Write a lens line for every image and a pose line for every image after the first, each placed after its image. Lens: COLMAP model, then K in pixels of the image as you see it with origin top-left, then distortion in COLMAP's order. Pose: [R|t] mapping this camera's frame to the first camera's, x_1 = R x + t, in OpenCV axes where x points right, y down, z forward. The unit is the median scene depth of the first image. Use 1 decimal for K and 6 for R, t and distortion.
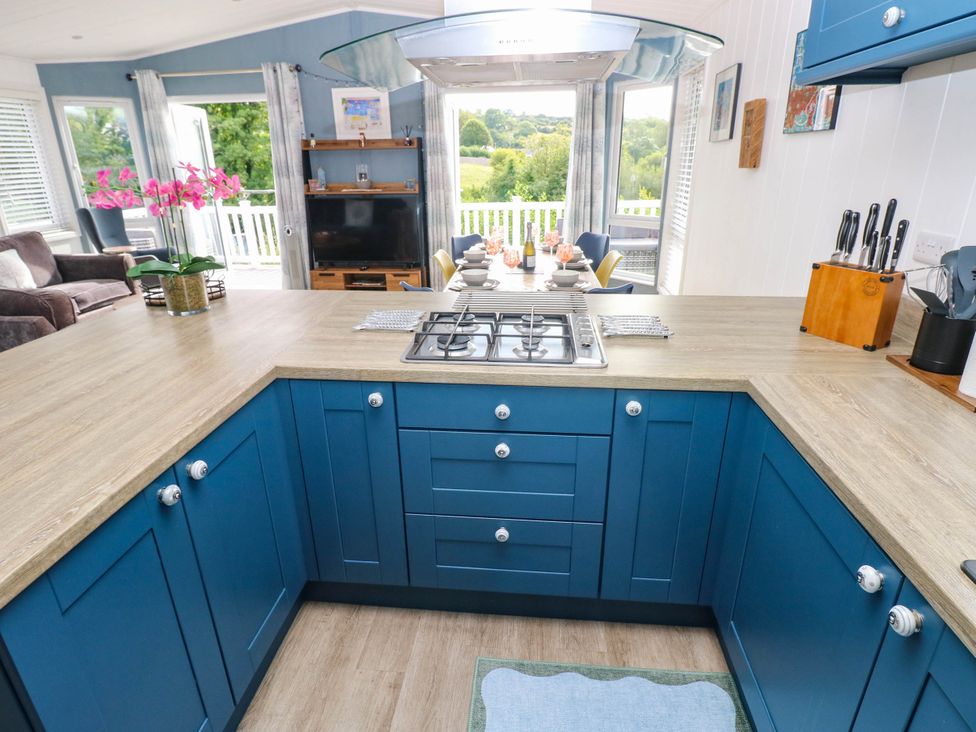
lens RADIAL K [[541.9, 0, 481.4], [0, 541.9, 359.8], [0, 0, 1]] dist [-0.003686, -0.012047]
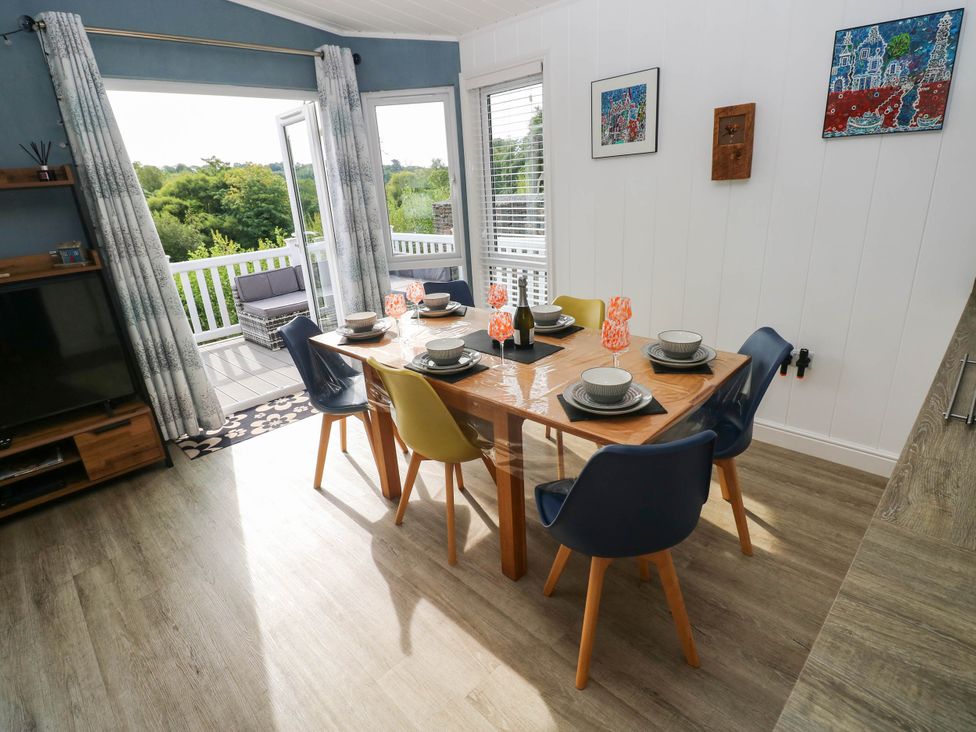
lens RADIAL K [[522.3, 0, 483.7], [0, 522.3, 367.2], [0, 0, 1]] dist [-0.004295, -0.009396]
pose [[0.632049, -0.282387, 0.721645, -0.264711], [0.314900, 0.944480, 0.093781, -0.144036], [-0.708062, 0.167972, 0.685881, 0.396664]]
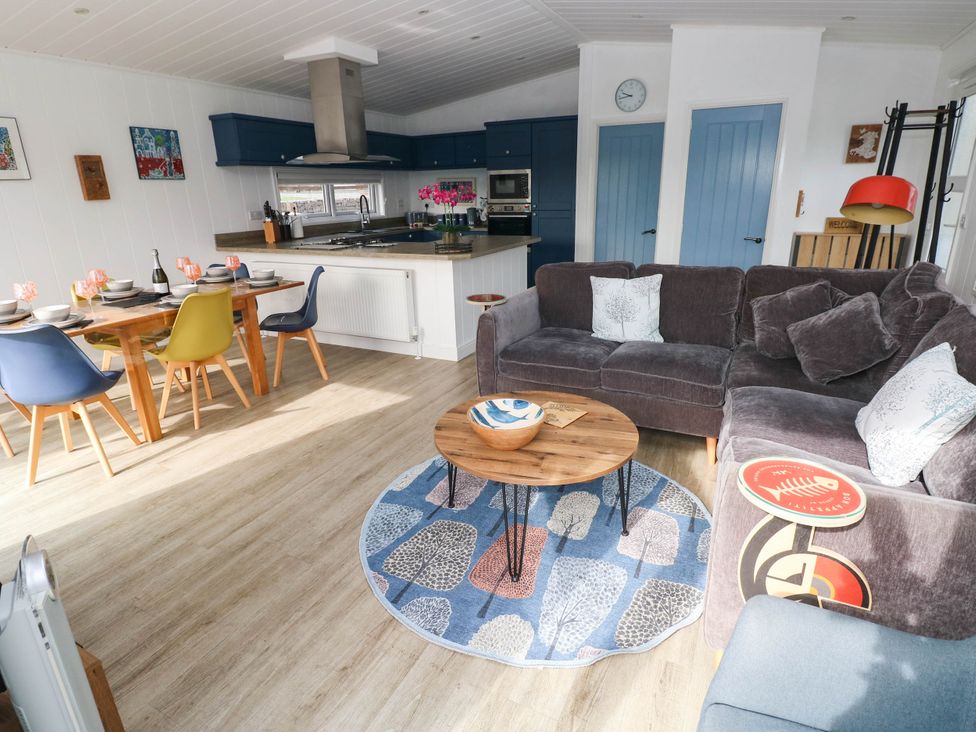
lens RADIAL K [[541.9, 0, 487.5], [0, 541.9, 363.2], [0, 0, 1]] dist [-0.003686, -0.012047]
pose [[-0.933528, -0.075143, 0.350541, -0.548797], [0.156461, 0.794359, 0.586953, -0.369697], [-0.322560, 0.602783, -0.729800, 1.057921]]
